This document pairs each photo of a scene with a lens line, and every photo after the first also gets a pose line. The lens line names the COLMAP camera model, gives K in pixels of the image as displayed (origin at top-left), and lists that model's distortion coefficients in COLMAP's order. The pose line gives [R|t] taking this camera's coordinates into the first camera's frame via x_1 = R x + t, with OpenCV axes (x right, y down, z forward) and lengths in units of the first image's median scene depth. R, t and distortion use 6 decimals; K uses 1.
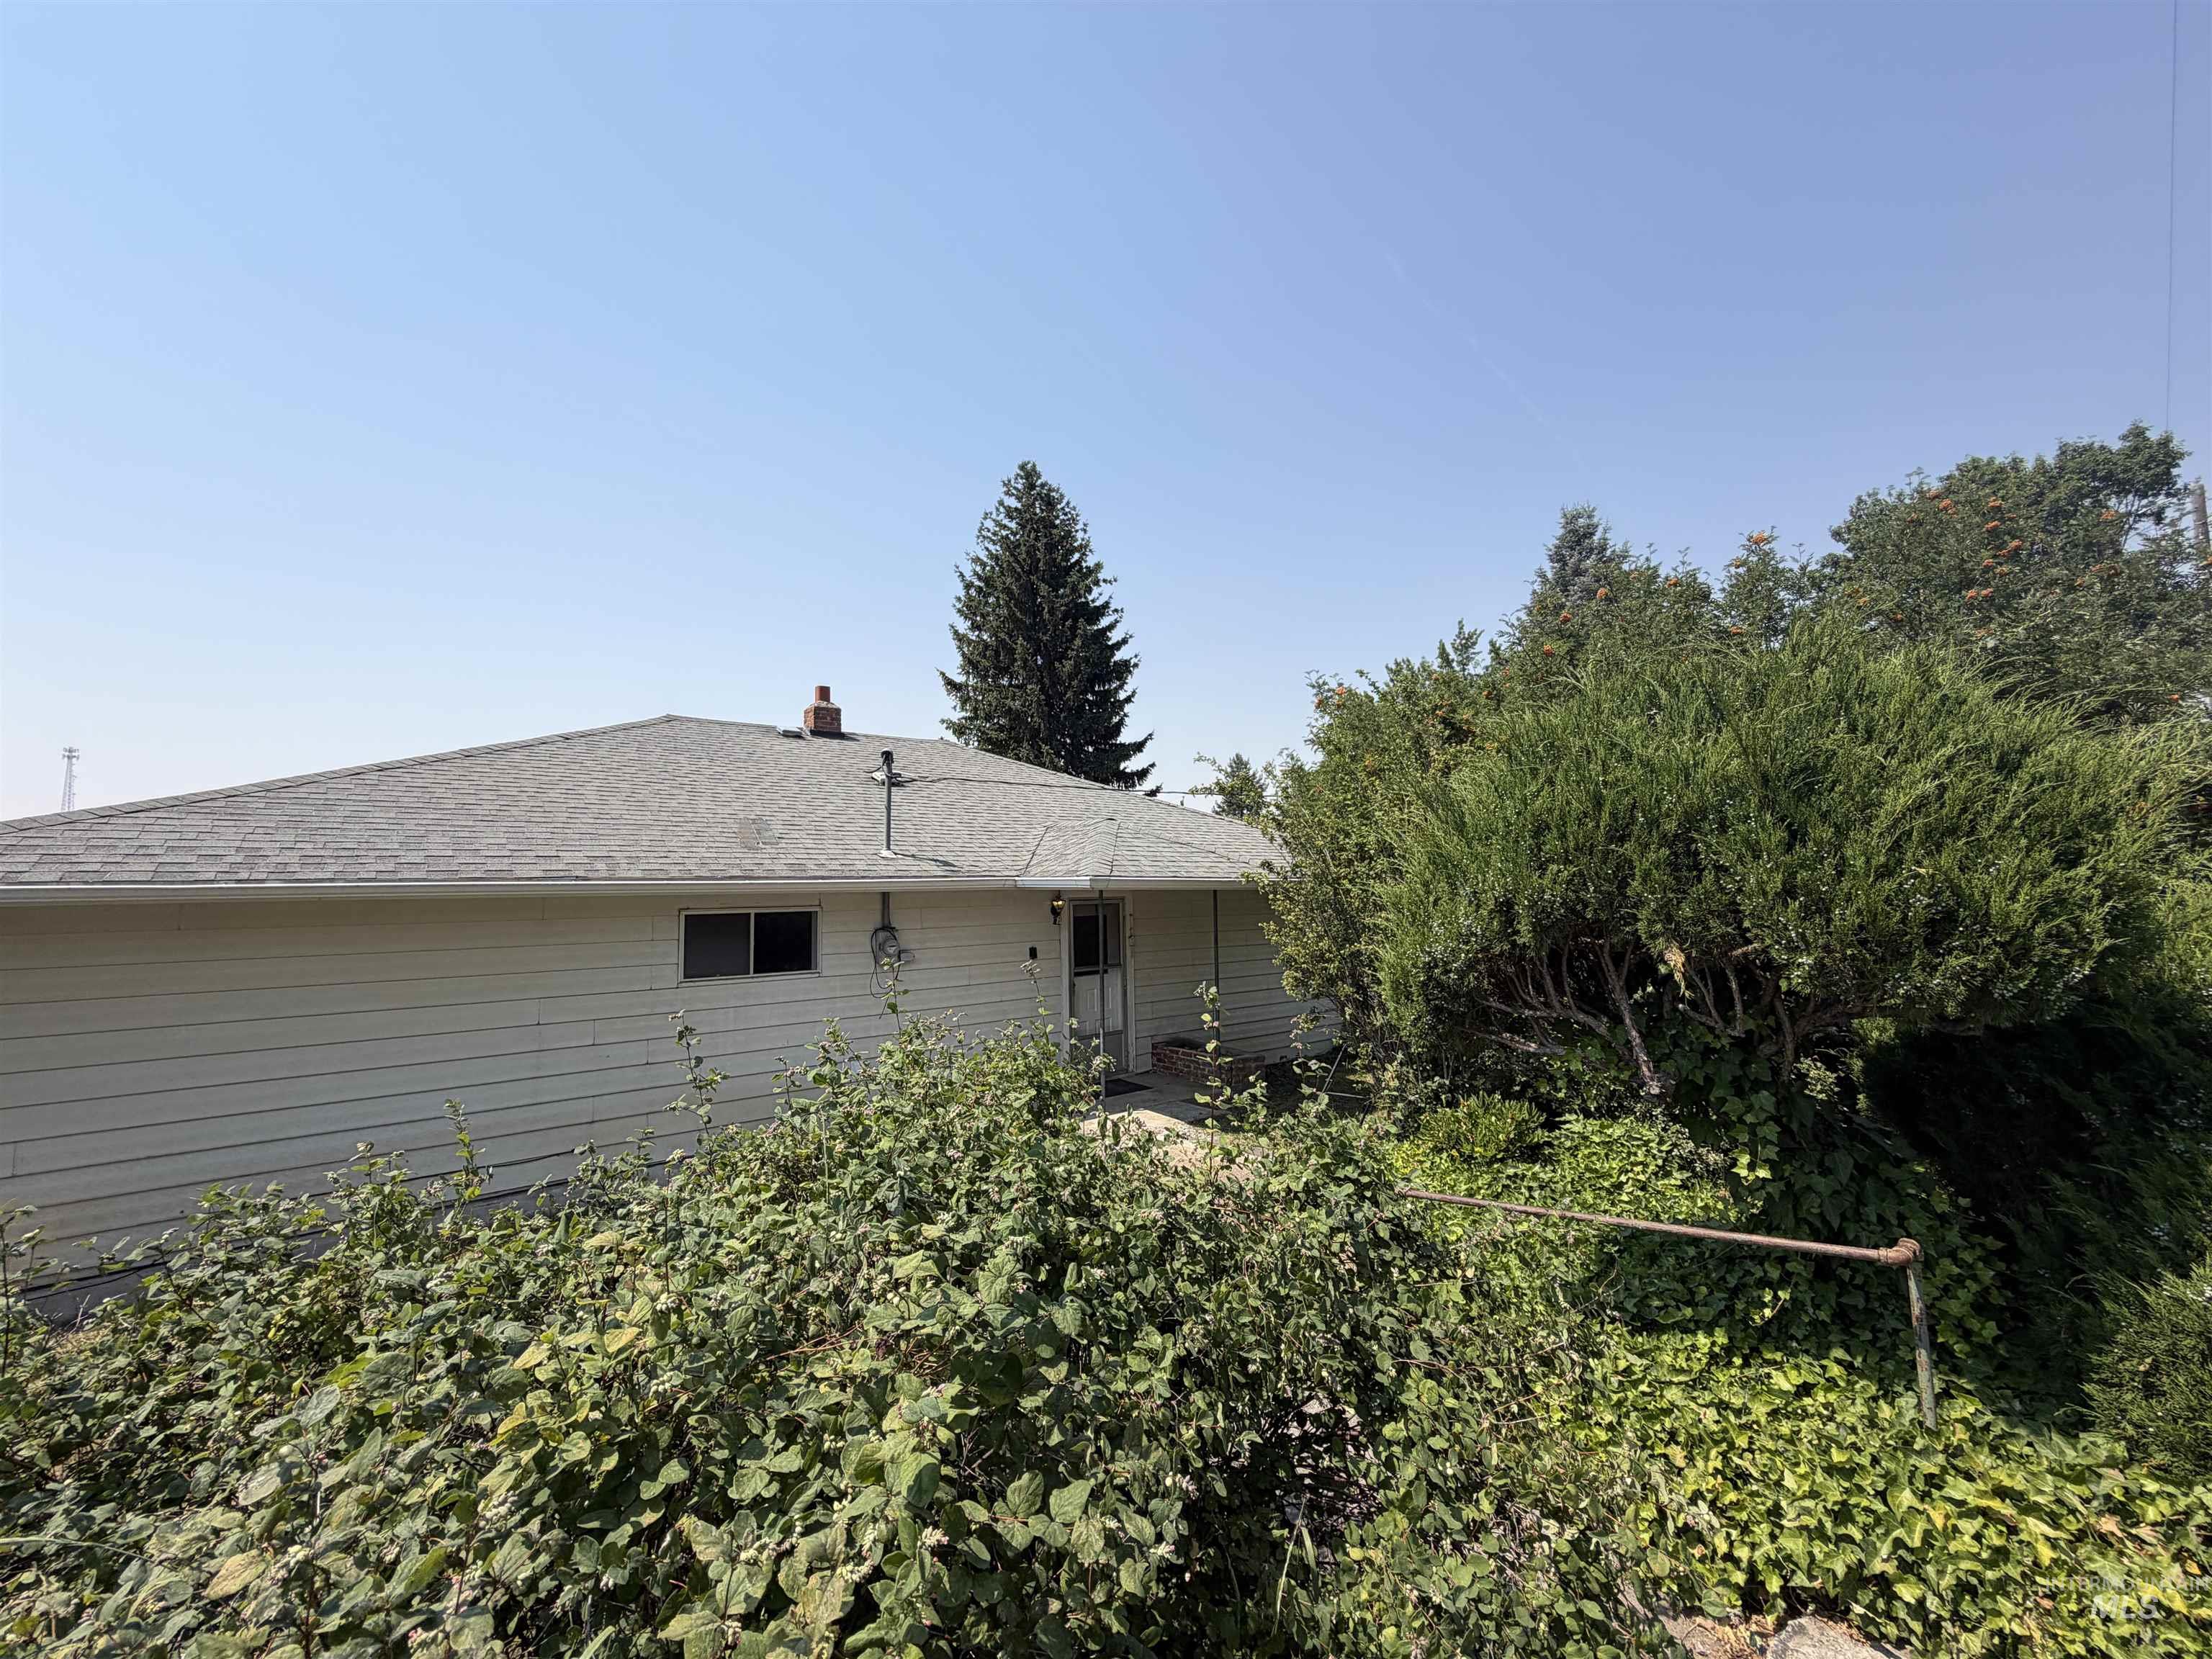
lens RADIAL K [[881.9, 0, 1107.2], [0, 881.9, 835.4], [0, 0, 1]] dist [-0.003374, -0.000288]
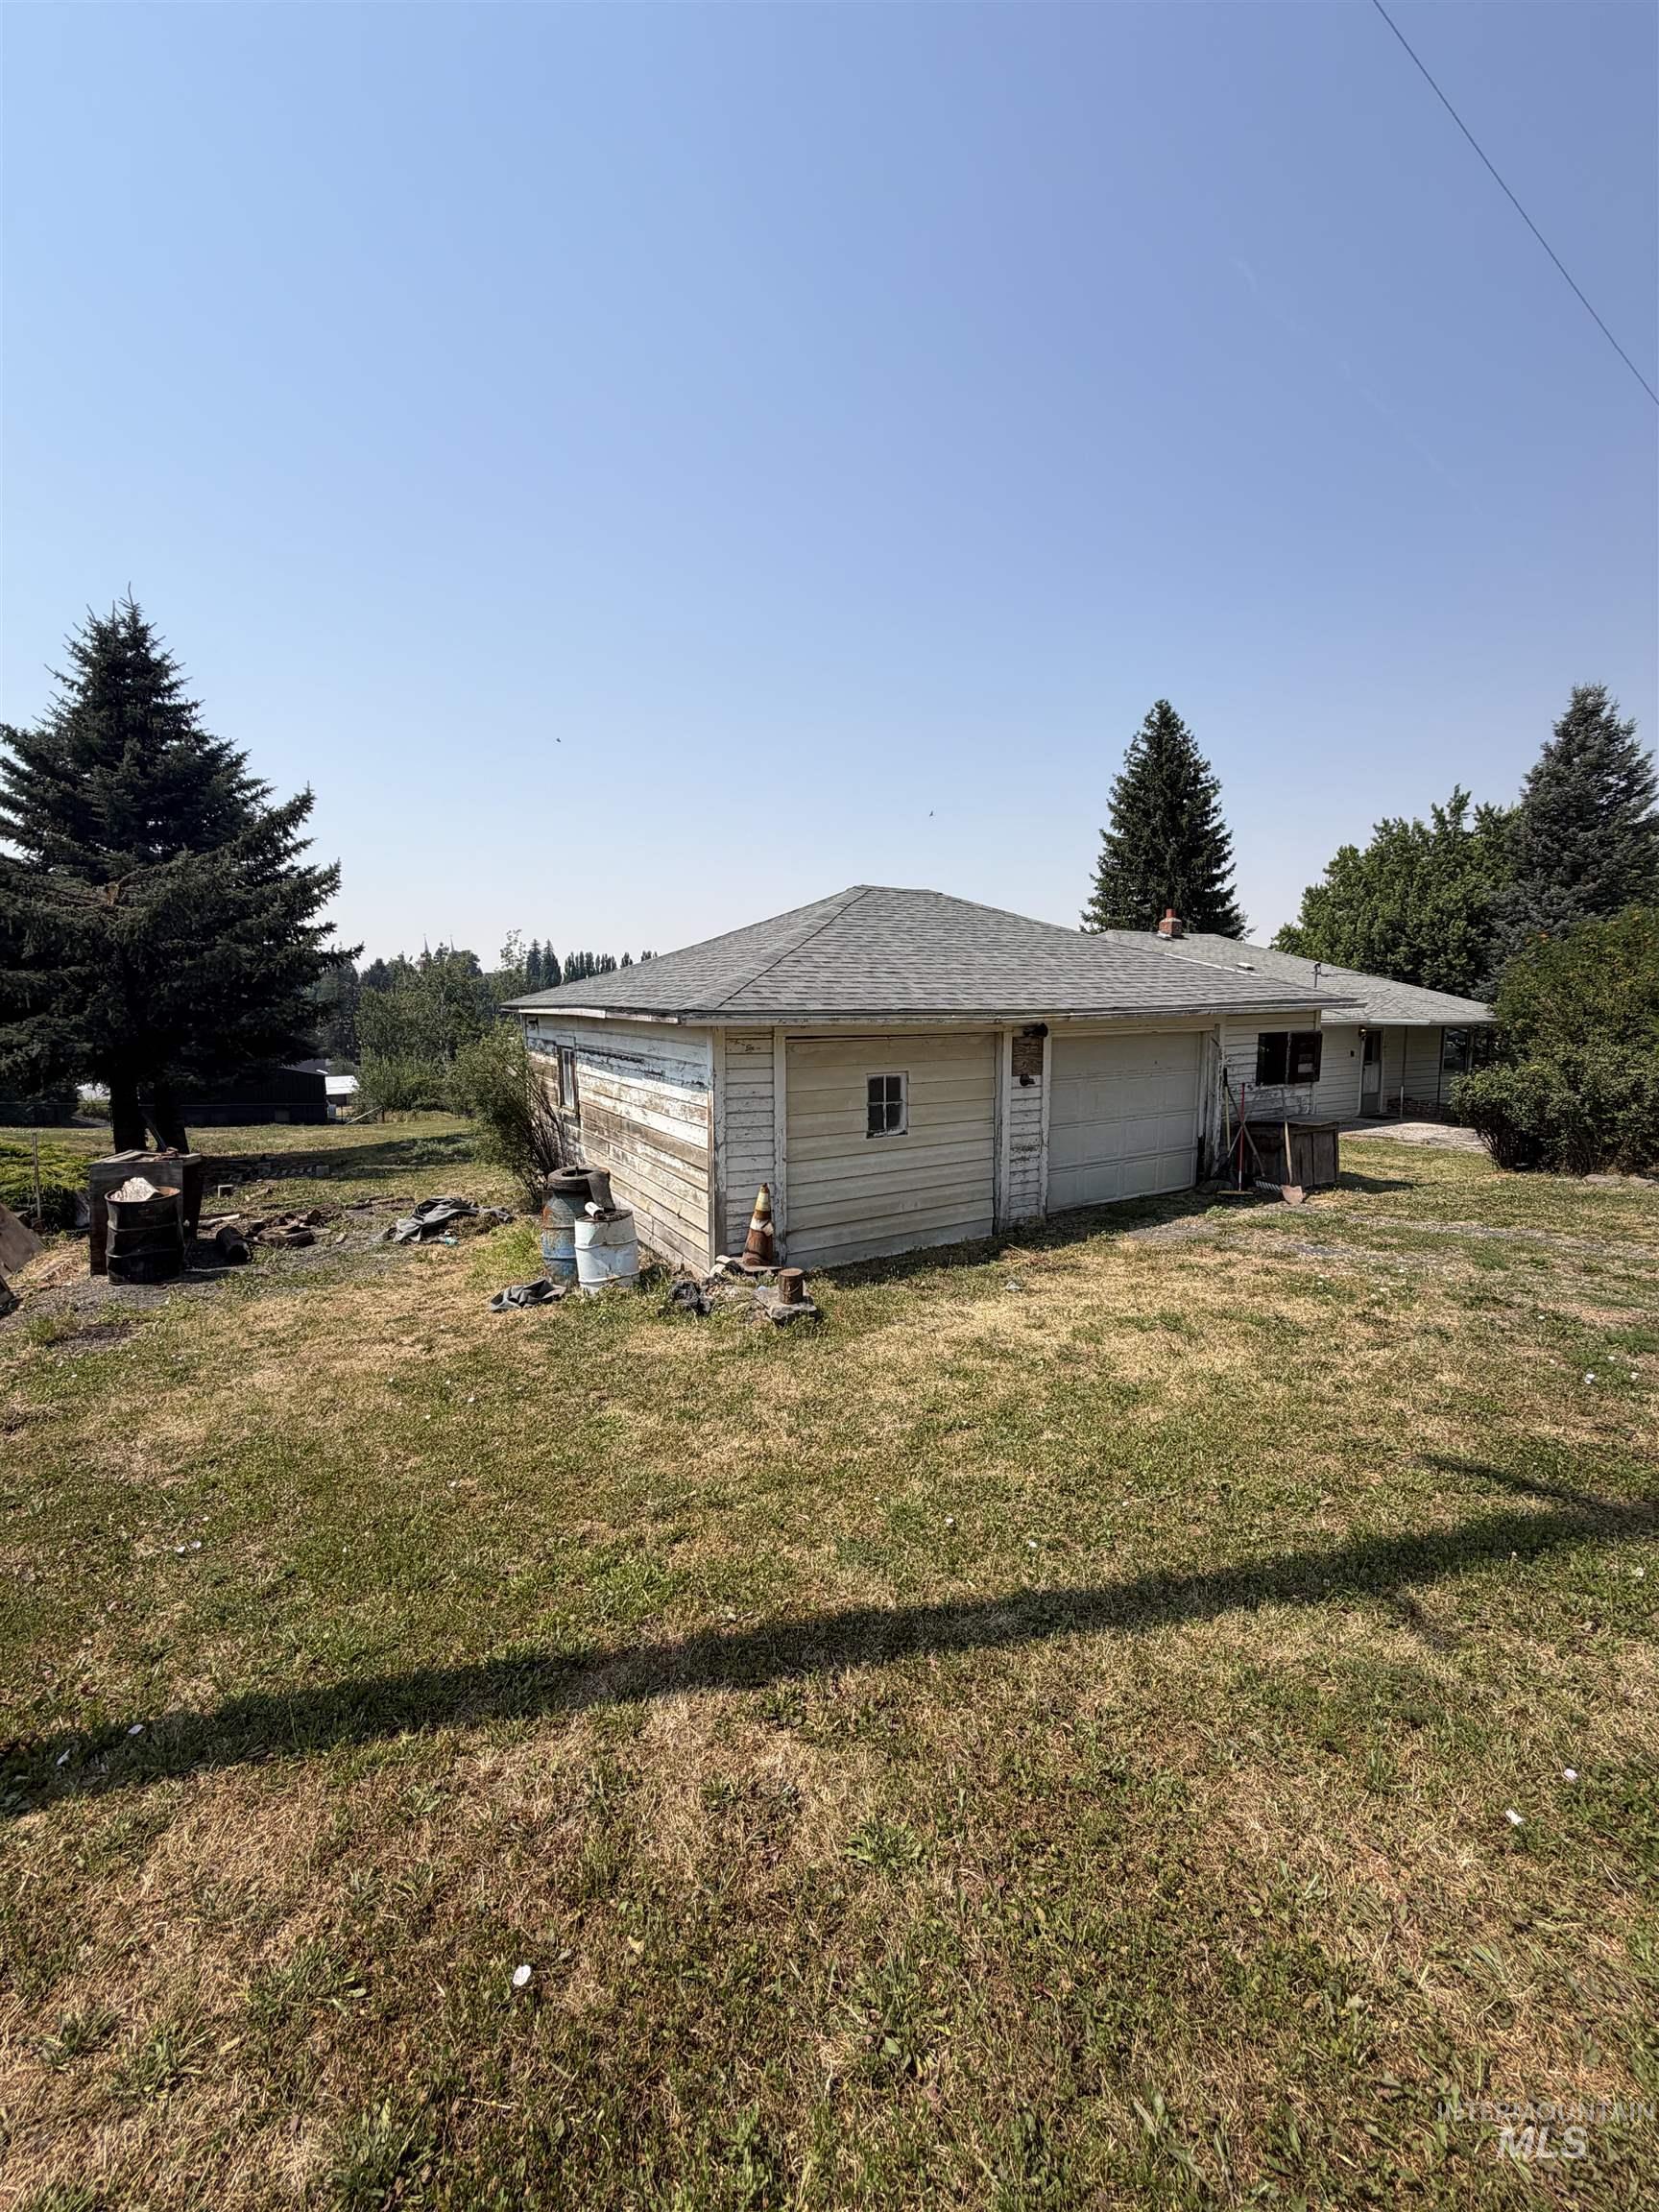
lens RADIAL K [[881.9, 0, 829.8], [0, 881.9, 1095.9], [0, 0, 1]] dist [-0.003374, -0.000288]
pose [[0.990536, 0.027247, -0.134518, -0.275183], [-0.005378, 0.987048, 0.160333, -0.026798], [0.137144, -0.158092, 0.977854, -0.335238]]
